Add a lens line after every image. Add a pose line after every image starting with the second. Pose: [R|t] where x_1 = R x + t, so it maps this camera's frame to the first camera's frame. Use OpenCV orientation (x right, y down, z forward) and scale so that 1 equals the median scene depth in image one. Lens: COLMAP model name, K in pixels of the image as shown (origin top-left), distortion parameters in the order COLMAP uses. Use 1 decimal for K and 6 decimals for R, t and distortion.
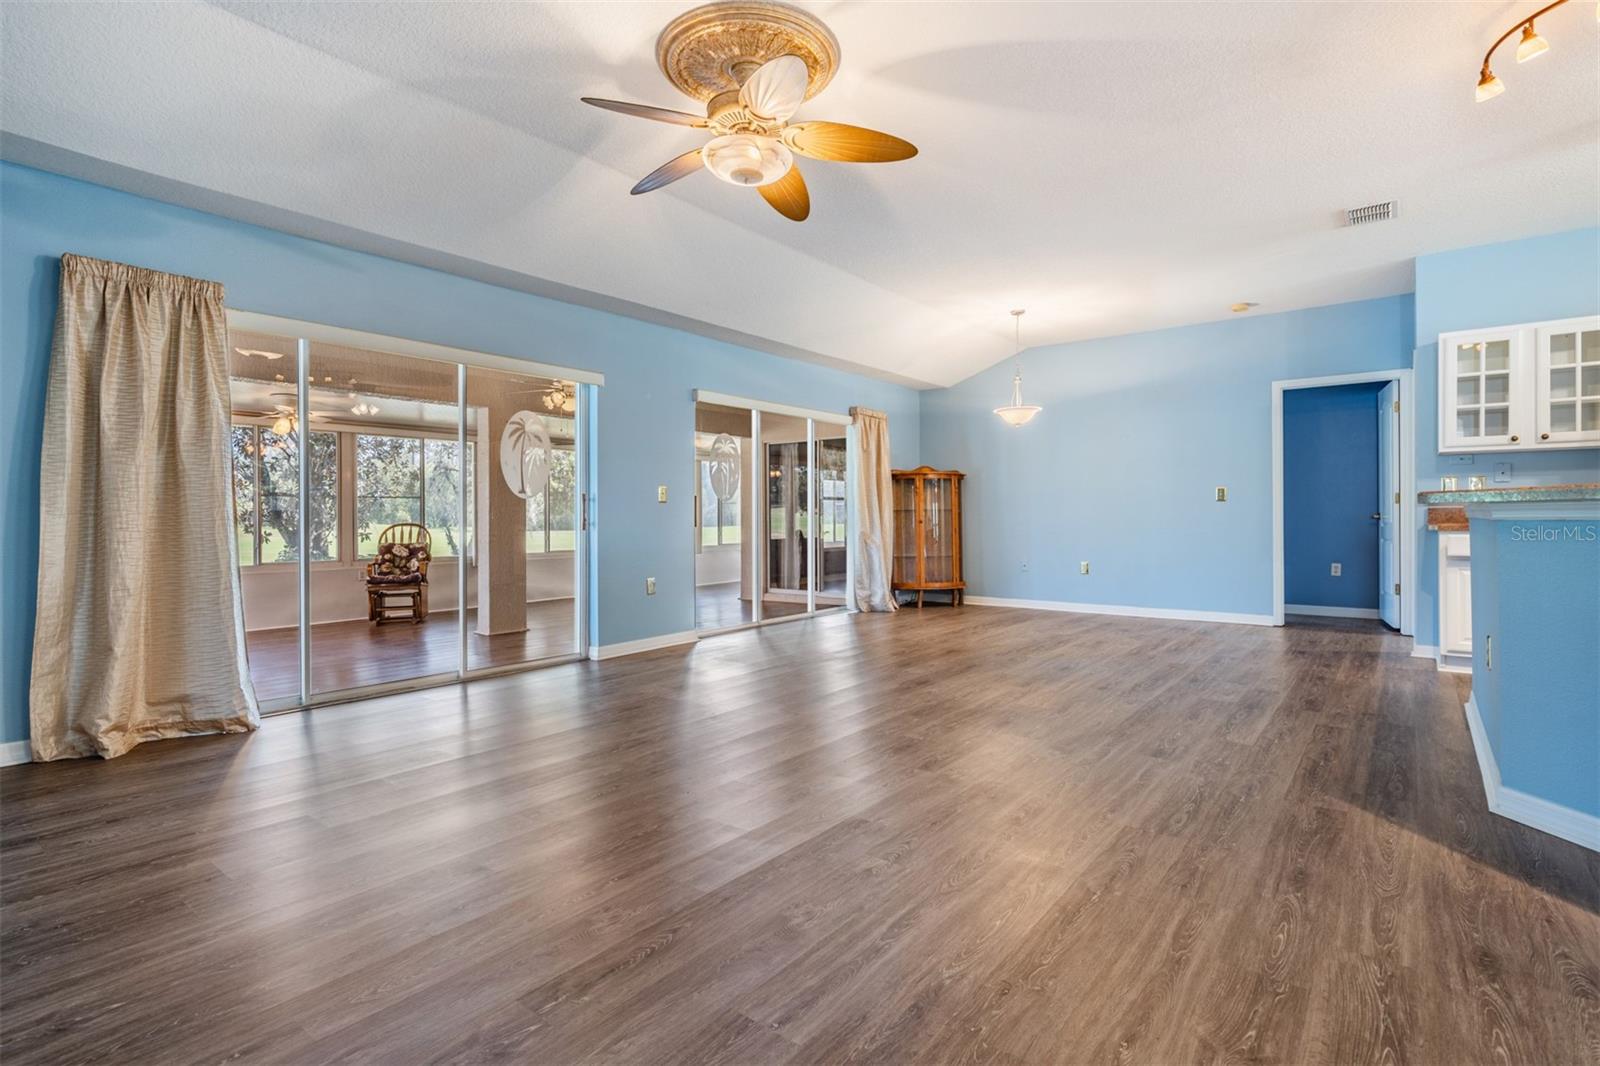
lens RADIAL K [[750.5, 0, 804.5], [0, 750.5, 516.6], [0, 0, 1]] dist [0.006797, -0.003064]
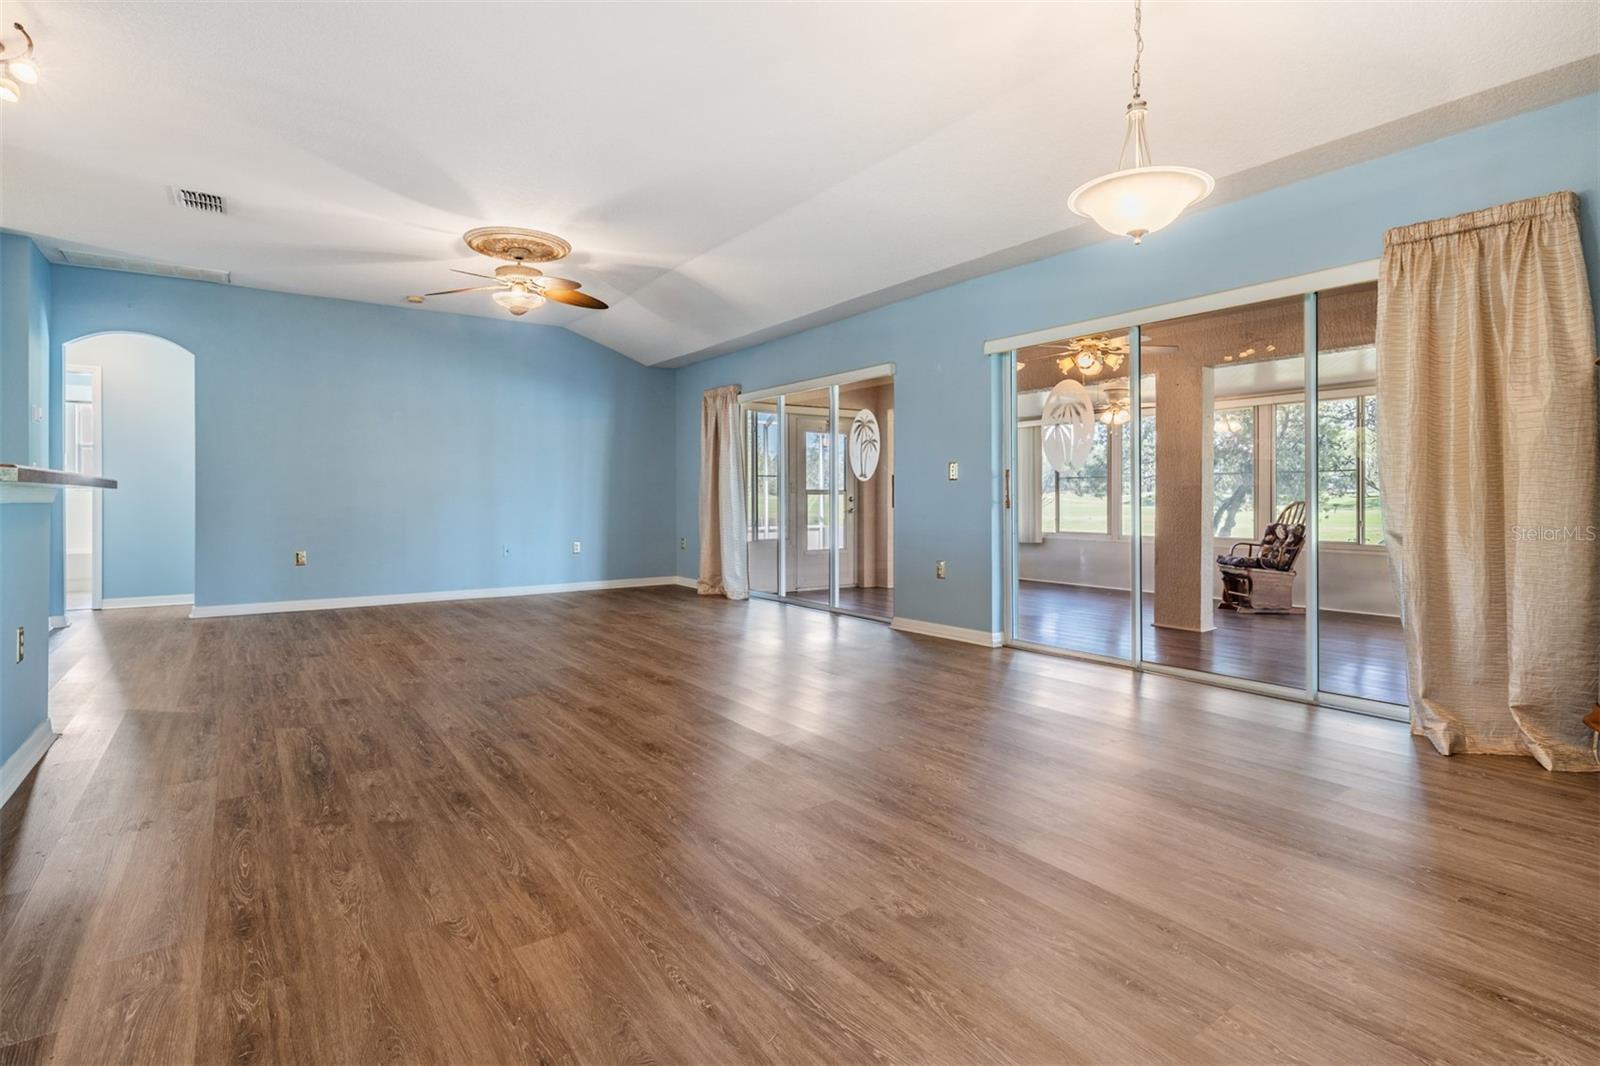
lens RADIAL K [[750.5, 0, 793.4], [0, 750.5, 503.1], [0, 0, 1]] dist [0.006797, -0.003064]
pose [[-0.298468, 0.011407, -0.954351, 0.904355], [-0.004550, 0.999900, 0.013375, -0.006216], [0.954409, 0.008334, -0.298387, 1.307264]]
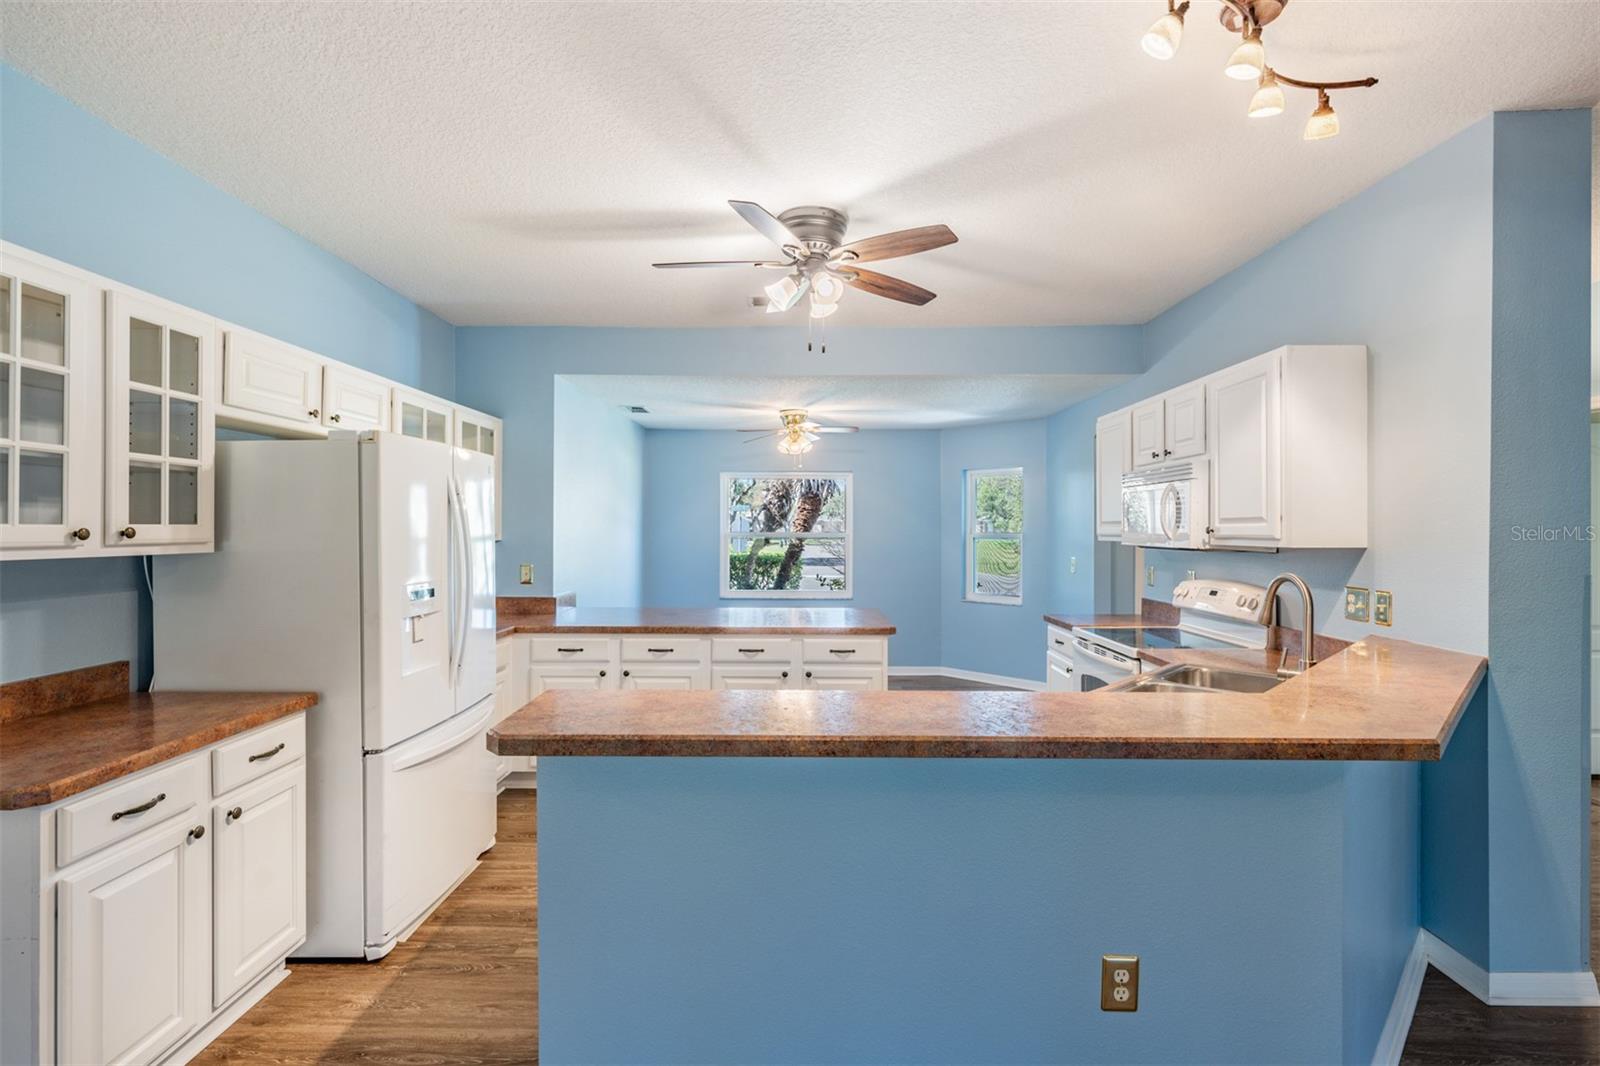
lens RADIAL K [[750.5, 0, 793.6], [0, 750.5, 521.9], [0, 0, 1]] dist [0.006797, -0.003064]
pose [[-0.614531, 0.010930, 0.788817, 0.352706], [0.003783, 0.999933, -0.010908, -0.101603], [-0.788883, -0.003719, -0.614532, 0.920440]]
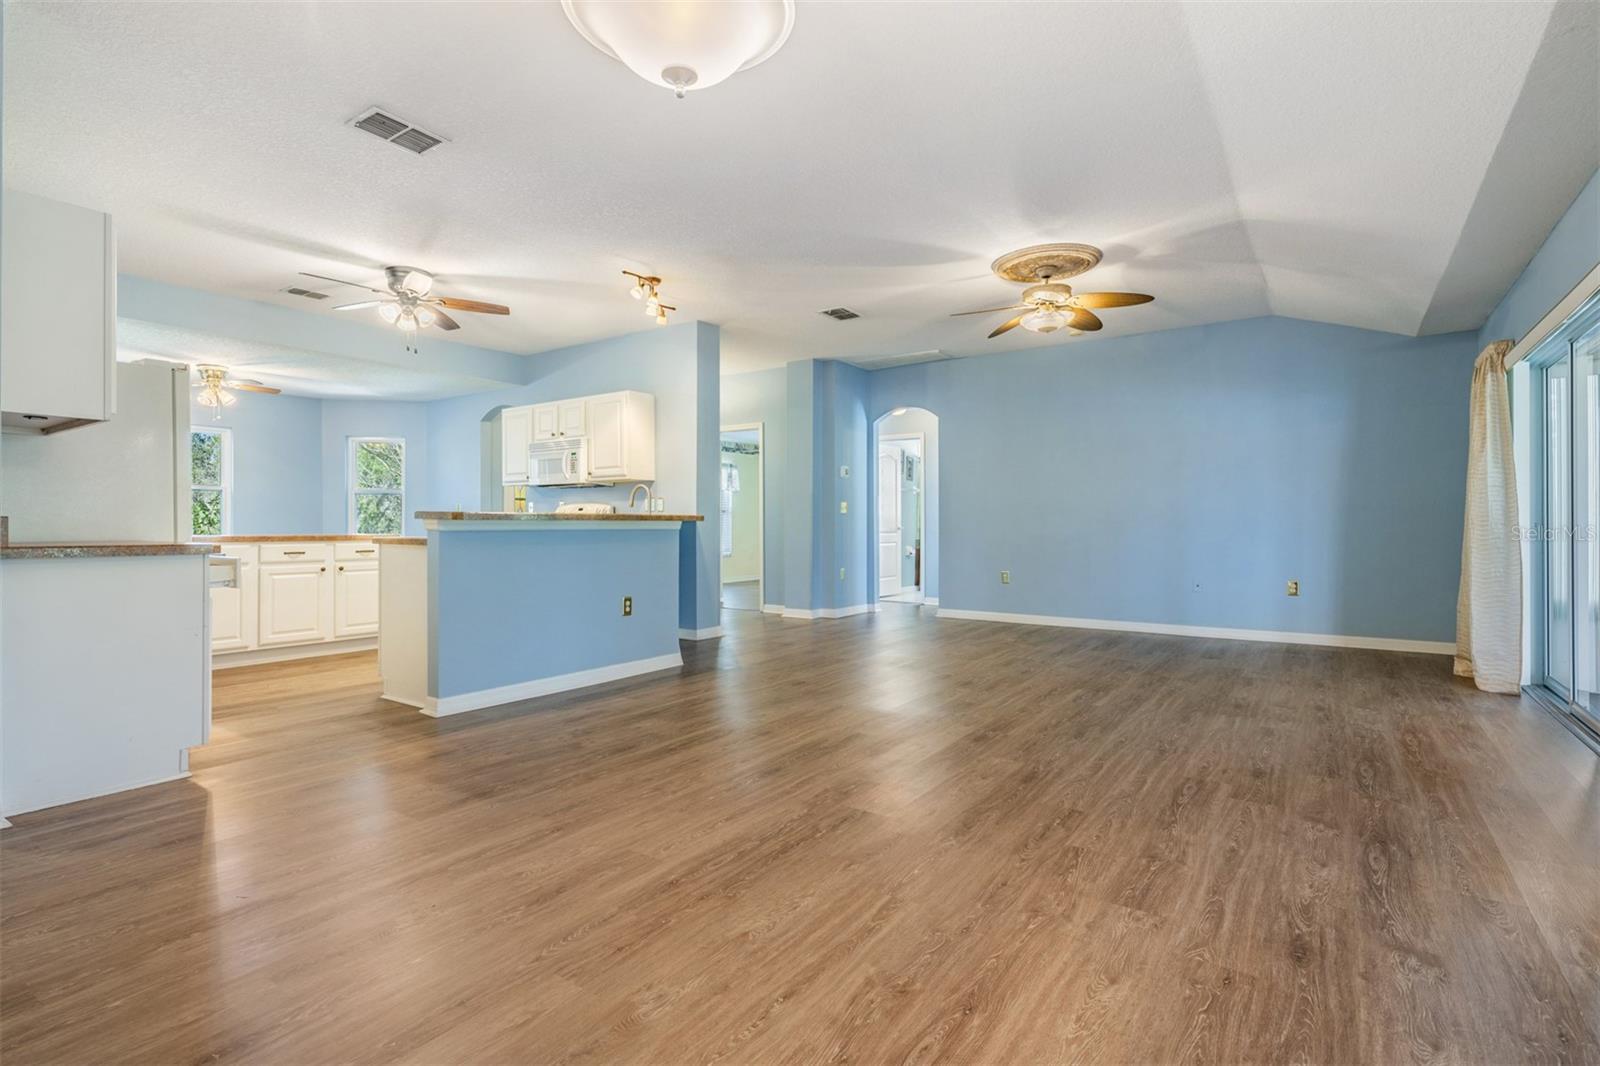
lens RADIAL K [[750.5, 0, 791.0], [0, 750.5, 522.2], [0, 0, 1]] dist [0.006797, -0.003064]
pose [[-0.997735, 0.006711, -0.066926, 0.381870], [0.006485, 0.999973, 0.003590, -0.008732], [0.066948, 0.003148, -0.997751, 1.640274]]
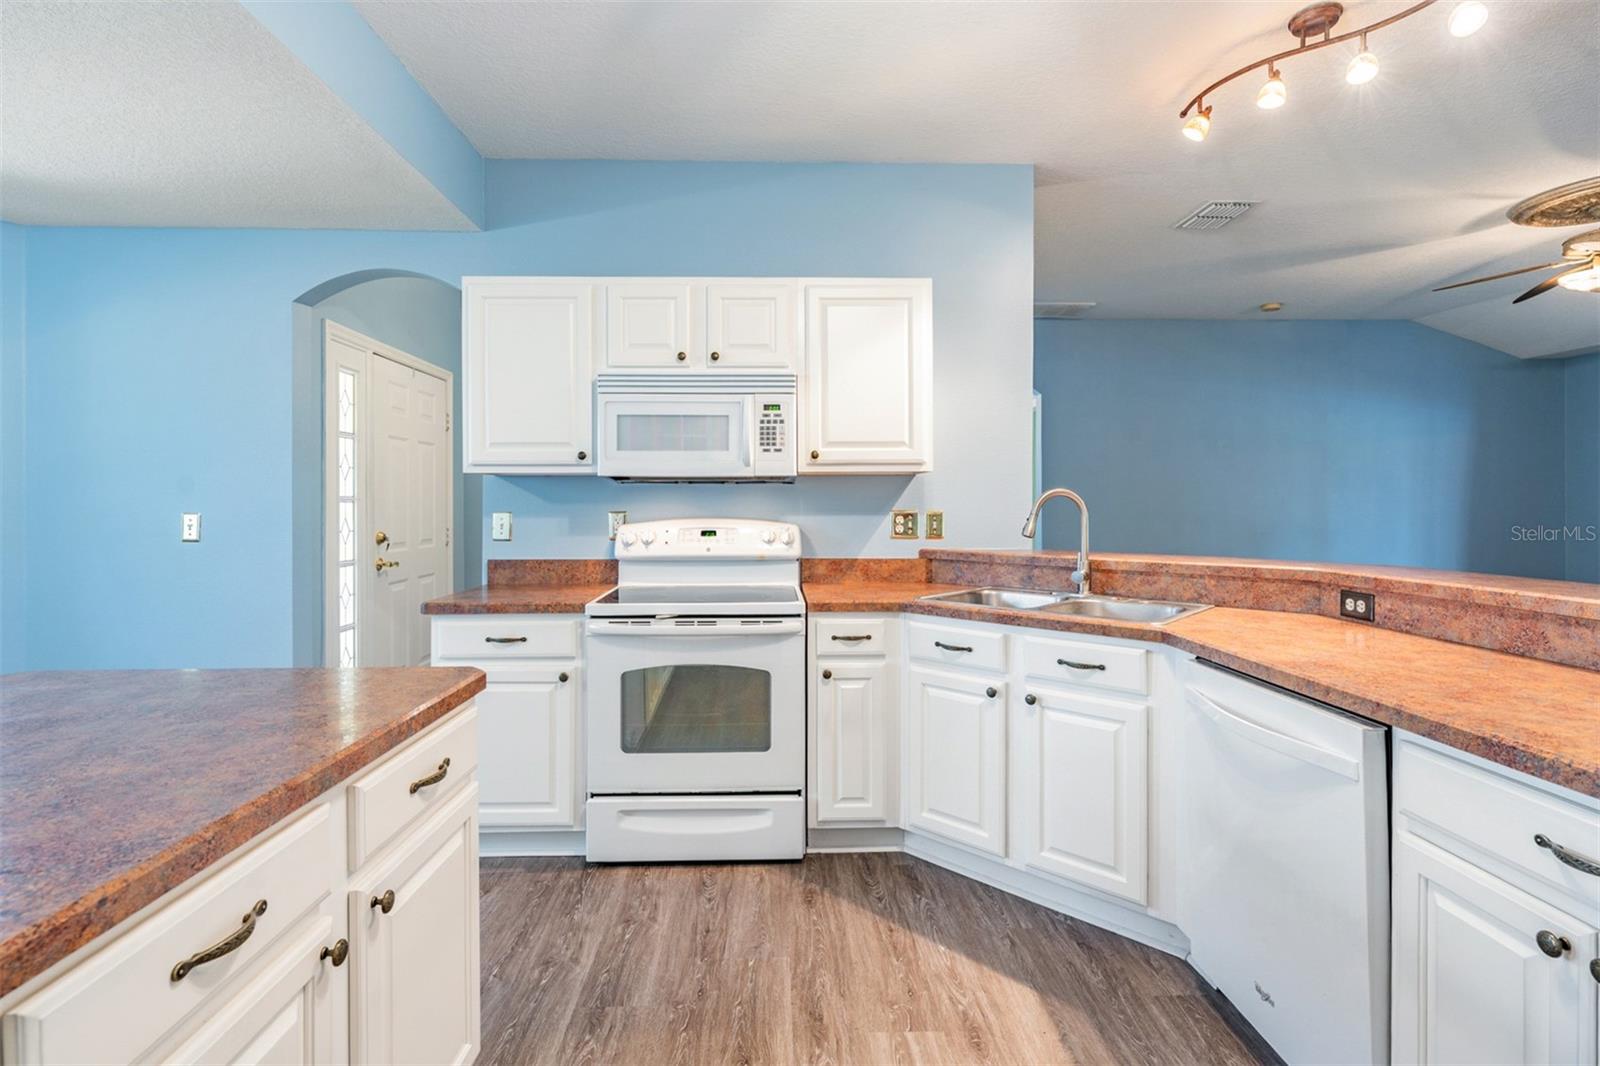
lens RADIAL K [[750.5, 0, 793.6], [0, 750.5, 503.3], [0, 0, 1]] dist [0.006797, -0.003064]
pose [[-0.761353, 0.006472, -0.648305, 1.086403], [0.004536, 0.999979, 0.004656, -0.062546], [0.648321, 0.000604, -0.761367, 0.641263]]
